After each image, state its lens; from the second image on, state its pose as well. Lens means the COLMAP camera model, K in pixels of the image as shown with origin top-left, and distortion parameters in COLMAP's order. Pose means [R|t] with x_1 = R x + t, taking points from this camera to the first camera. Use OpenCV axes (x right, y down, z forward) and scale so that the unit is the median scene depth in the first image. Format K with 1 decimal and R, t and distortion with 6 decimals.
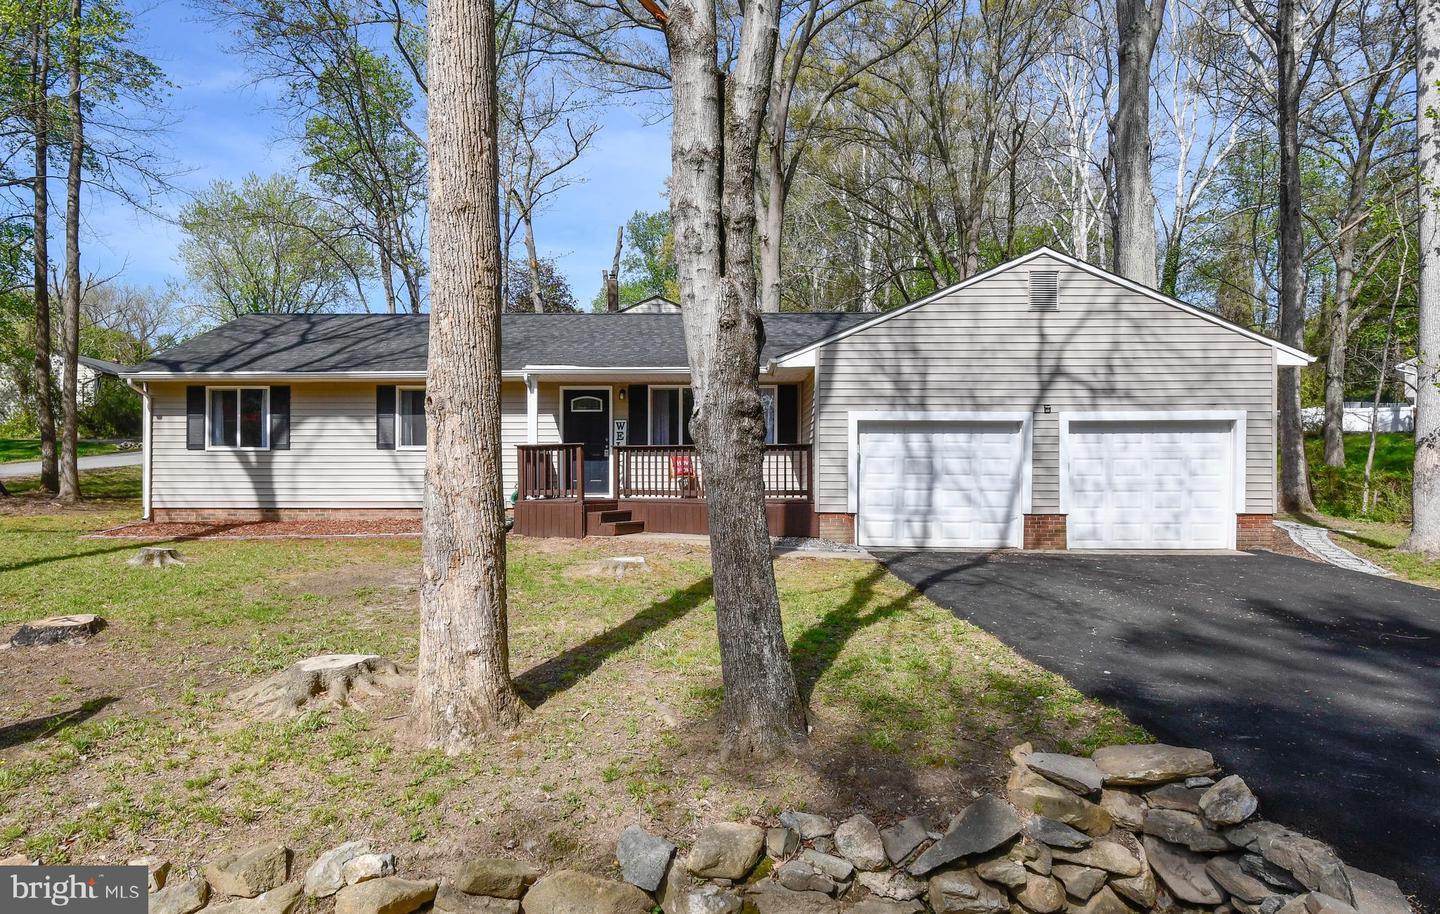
lens RADIAL K [[802.0, 0, 719.6], [0, 802.0, 472.1], [0, 0, 1]] dist [0.000948, 0.000463]
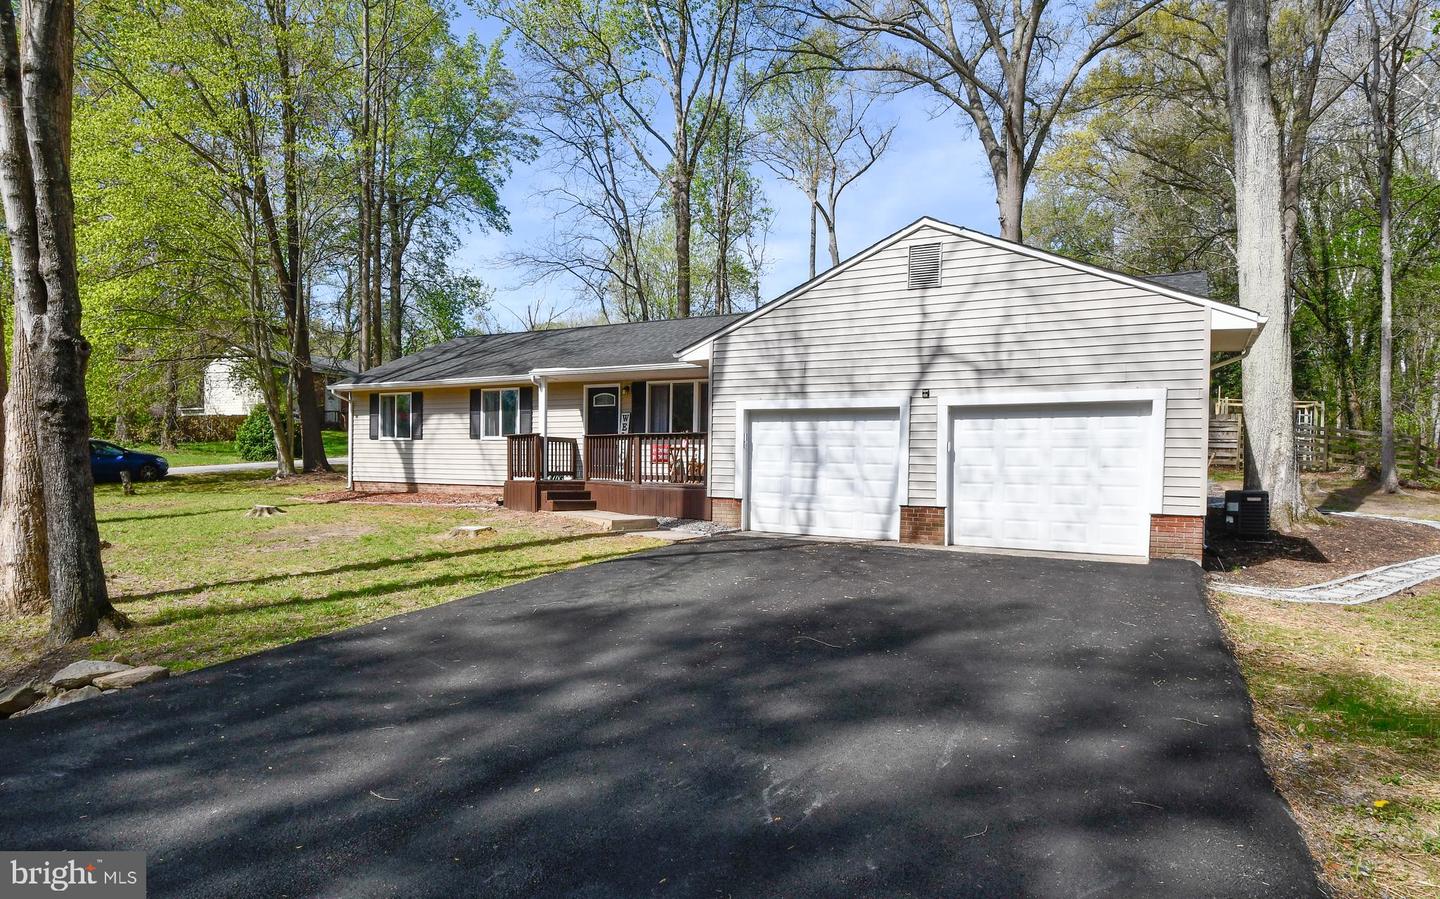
lens RADIAL K [[762.2, 0, 729.2], [0, 762.2, 477.1], [0, 0, 1]] dist [0.005011, -0.000827]
pose [[0.897434, 0.019996, -0.440696, 0.588240], [-0.011897, 0.999706, 0.021134, 0.002455], [0.440989, -0.013724, 0.897408, 0.102895]]
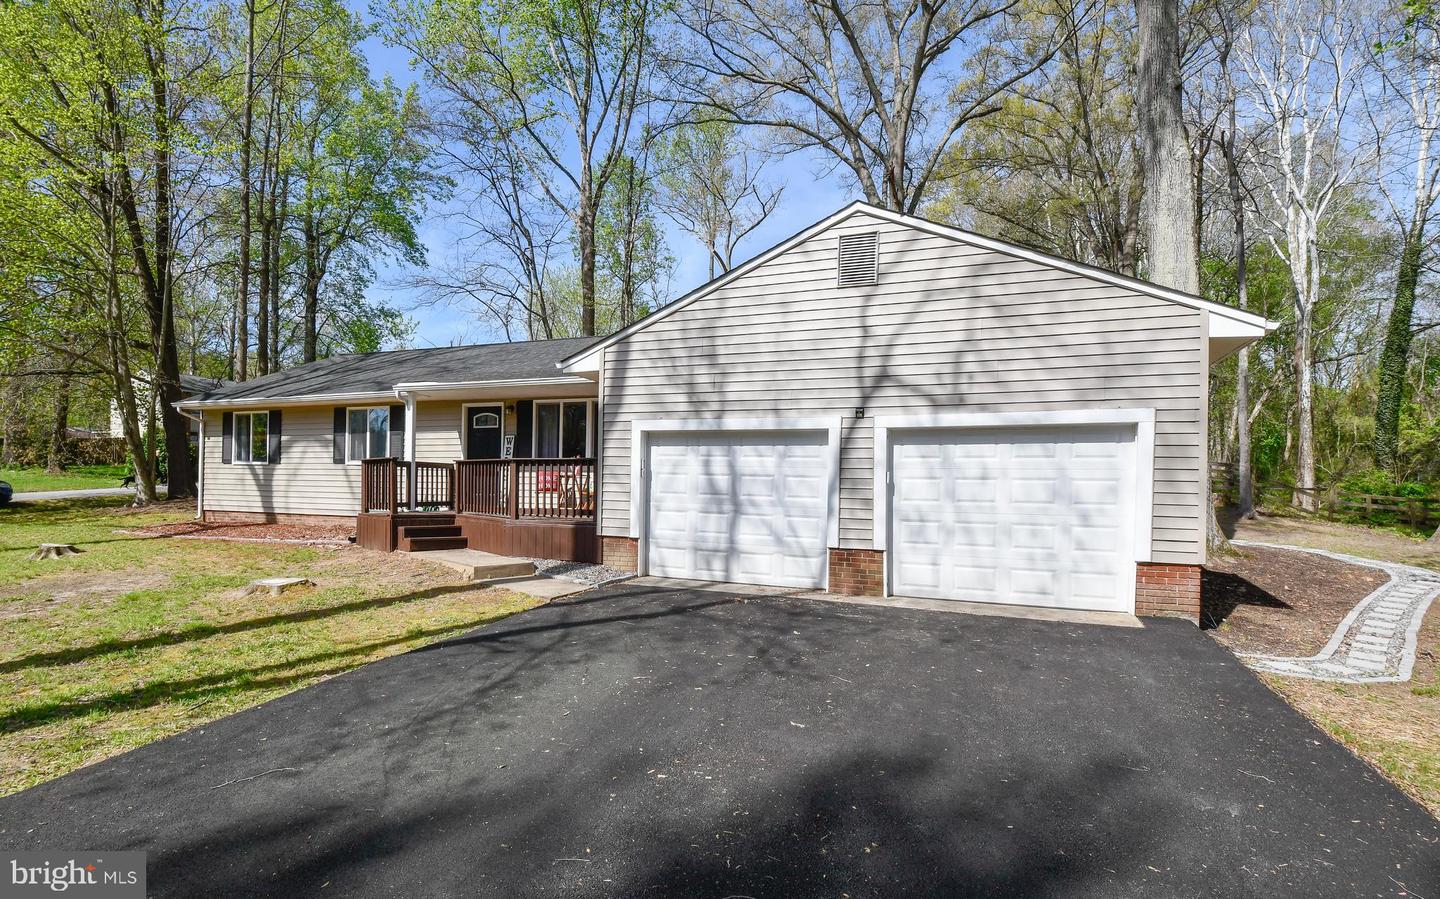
lens RADIAL K [[665.9, 0, 716.5], [0, 665.9, 491.1], [0, 0, 1]] dist [-0.009578, -0.000489]
pose [[0.943500, 0.016611, -0.330957, 0.484032], [-0.013952, 0.999848, 0.010407, -0.008326], [0.331080, -0.005201, 0.943588, 0.348253]]
